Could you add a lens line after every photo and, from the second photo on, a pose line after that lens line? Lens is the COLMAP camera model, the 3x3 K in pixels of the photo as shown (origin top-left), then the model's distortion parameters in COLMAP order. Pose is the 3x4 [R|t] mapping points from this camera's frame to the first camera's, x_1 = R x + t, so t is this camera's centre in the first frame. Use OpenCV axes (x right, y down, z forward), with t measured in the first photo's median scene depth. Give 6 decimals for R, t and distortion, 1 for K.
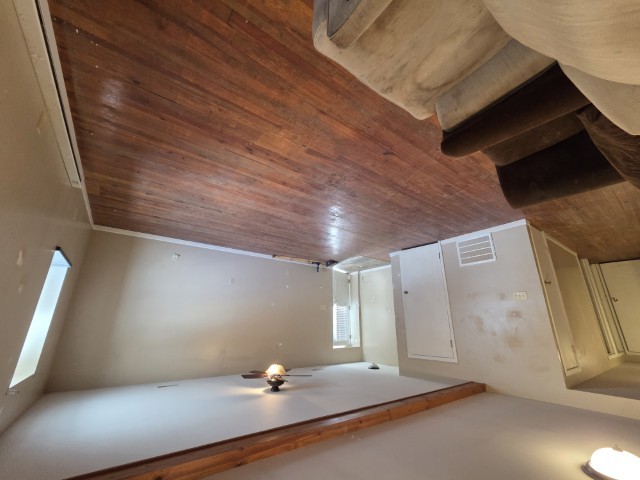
lens RADIAL K [[262.5, 0, 319.4], [0, 262.5, 240.3], [0, 0, 1]] dist [0.002384, -0.000738]
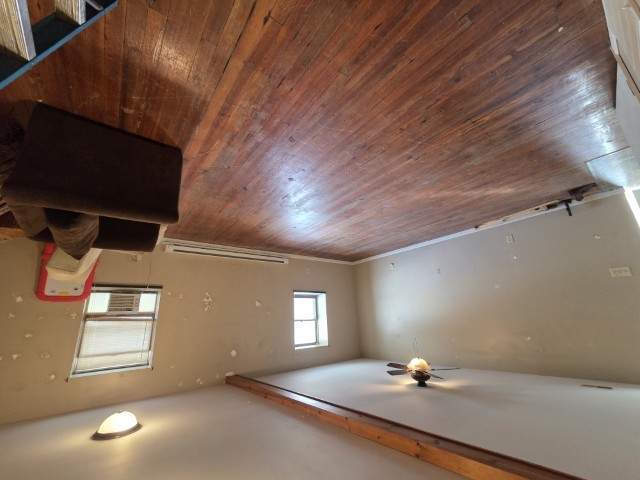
lens RADIAL K [[262.5, 0, 319.4], [0, 262.5, 240.3], [0, 0, 1]] dist [0.002384, -0.000738]
pose [[0.025205, -0.303757, -0.952416, 0.723260], [0.356459, 0.892825, -0.275318, 0.186426], [0.933971, -0.332557, 0.130781, 0.568488]]
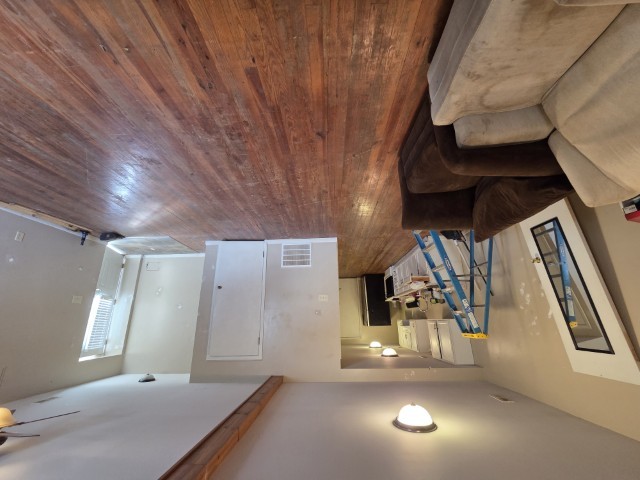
lens RADIAL K [[262.5, 0, 319.4], [0, 262.5, 240.3], [0, 0, 1]] dist [0.002384, -0.000738]
pose [[0.627814, 0.215694, 0.747881, -0.179501], [-0.220675, 0.970737, -0.094720, 0.058144], [-0.746426, -0.105572, 0.657041, 0.192580]]
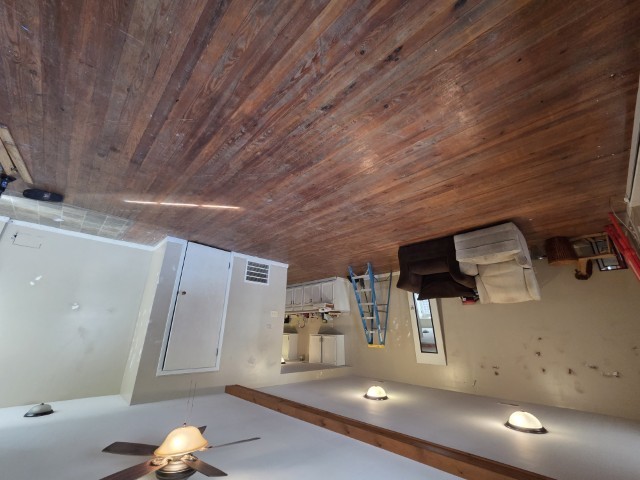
lens RADIAL K [[262.5, 0, 319.4], [0, 262.5, 240.3], [0, 0, 1]] dist [0.002384, -0.000738]
pose [[-0.131066, 0.321849, 0.937675, -0.605710], [-0.324450, 0.879821, -0.347342, 0.224284], [-0.936779, -0.349753, -0.010890, 0.748896]]
